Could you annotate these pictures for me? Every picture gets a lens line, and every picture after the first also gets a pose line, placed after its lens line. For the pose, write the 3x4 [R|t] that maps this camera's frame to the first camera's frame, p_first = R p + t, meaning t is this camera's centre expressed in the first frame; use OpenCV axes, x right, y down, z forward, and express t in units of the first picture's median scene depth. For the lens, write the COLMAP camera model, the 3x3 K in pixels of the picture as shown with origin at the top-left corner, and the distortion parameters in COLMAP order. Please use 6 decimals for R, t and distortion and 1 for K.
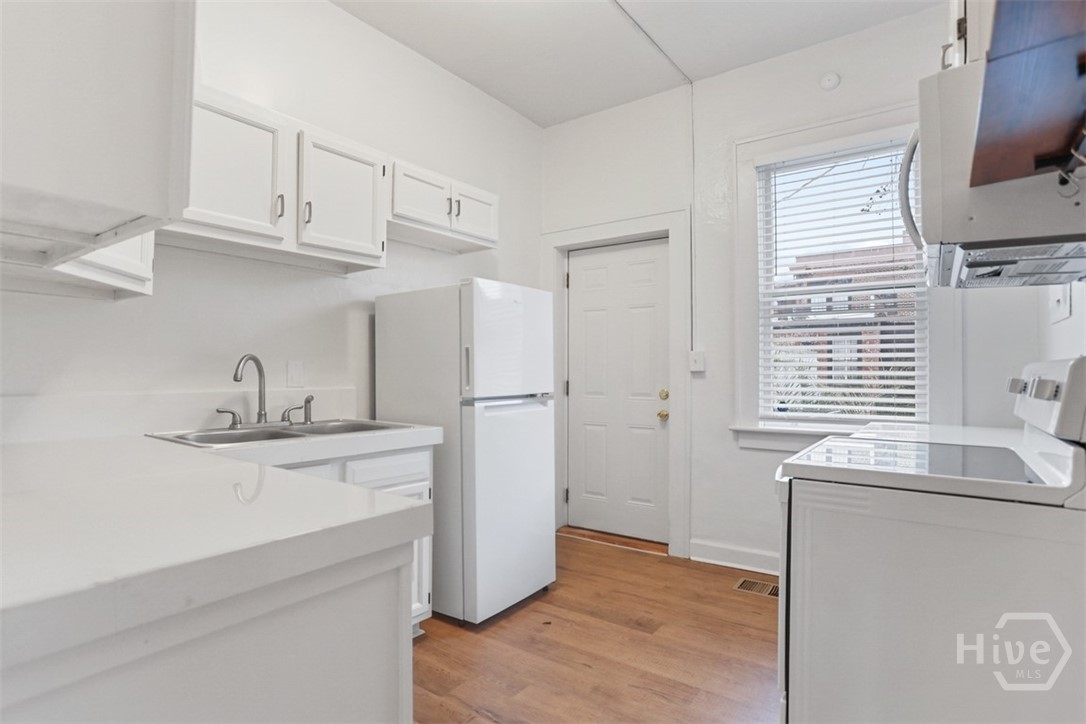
lens RADIAL K [[541.7, 0, 544.3], [0, 541.7, 368.7], [0, 0, 1]] dist [-0.049241, 0.000488]
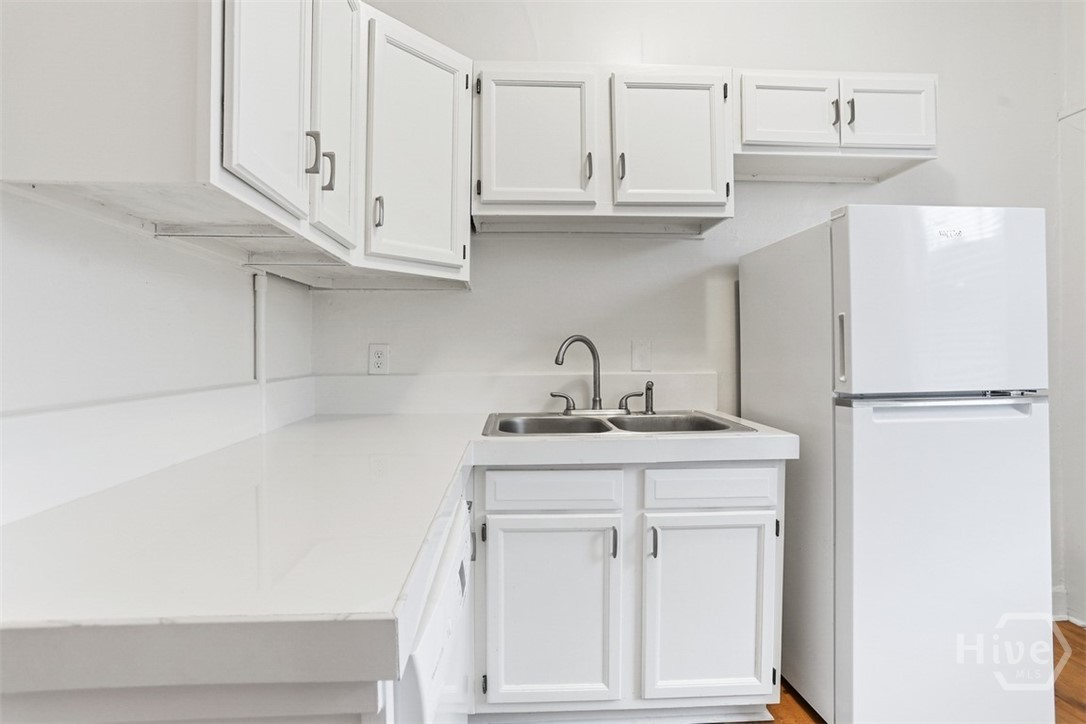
lens RADIAL K [[532.5, 0, 543.5], [0, 532.5, 353.2], [0, 0, 1]] dist [-0.074923, 0.037563]
pose [[0.636729, -0.002610, -0.771083, 0.109856], [0.012130, 0.999904, 0.006633, -0.002458], [0.770992, -0.013577, 0.636700, 0.330104]]
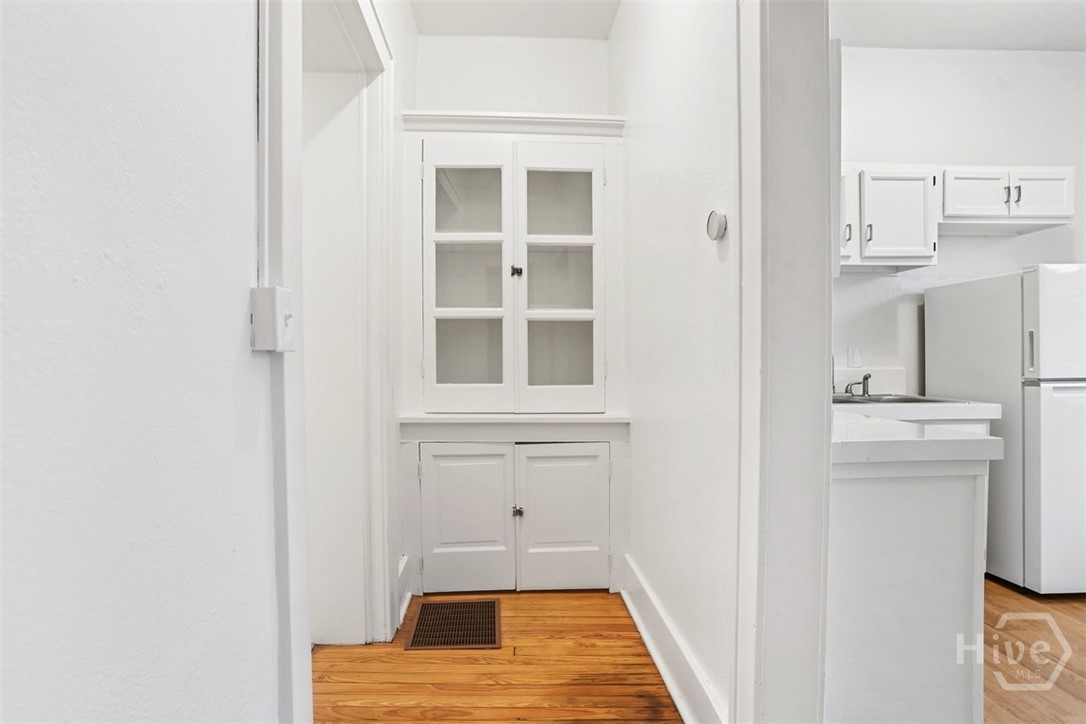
lens RADIAL K [[549.0, 0, 536.5], [0, 549.0, 364.9], [0, 0, 1]] dist [-0.056610, 0.028567]
pose [[0.634211, 0.005806, -0.773138, 0.052698], [0.011763, 0.999784, 0.017158, -0.002193], [0.773070, -0.019976, 0.634006, -0.416171]]
